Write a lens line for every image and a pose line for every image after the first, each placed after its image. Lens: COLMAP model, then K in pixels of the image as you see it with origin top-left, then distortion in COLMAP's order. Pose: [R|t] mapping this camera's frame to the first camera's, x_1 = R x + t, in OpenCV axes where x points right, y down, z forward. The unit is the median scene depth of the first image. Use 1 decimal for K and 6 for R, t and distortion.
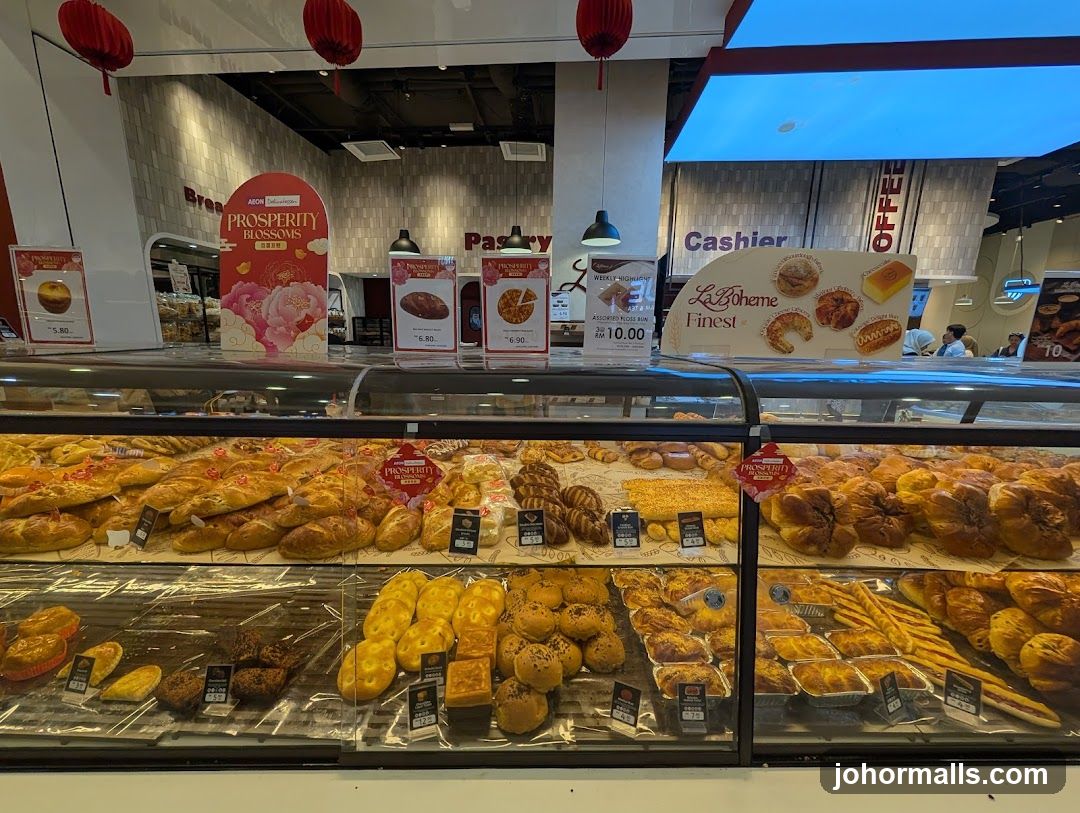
lens RADIAL K [[410.1, 0, 539.8], [0, 410.1, 408.6], [0, 0, 1]] dist [0.001192, -0.000663]
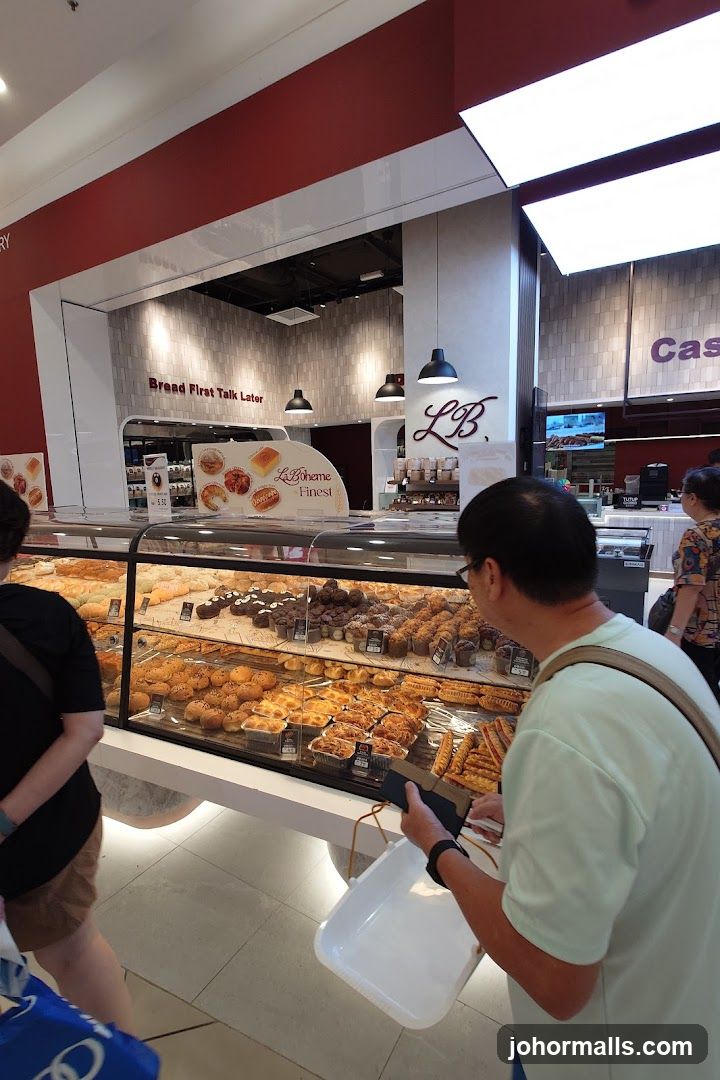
lens RADIAL K [[536.9, 0, 358.8], [0, 536.9, 540.5], [0, 0, 1]] dist [0.002111, -0.000093]
pose [[0.883467, 0.021485, -0.468000, 0.476441], [-0.048604, 0.997761, -0.045947, 0.013004], [0.465965, 0.063339, 0.882533, -0.137652]]
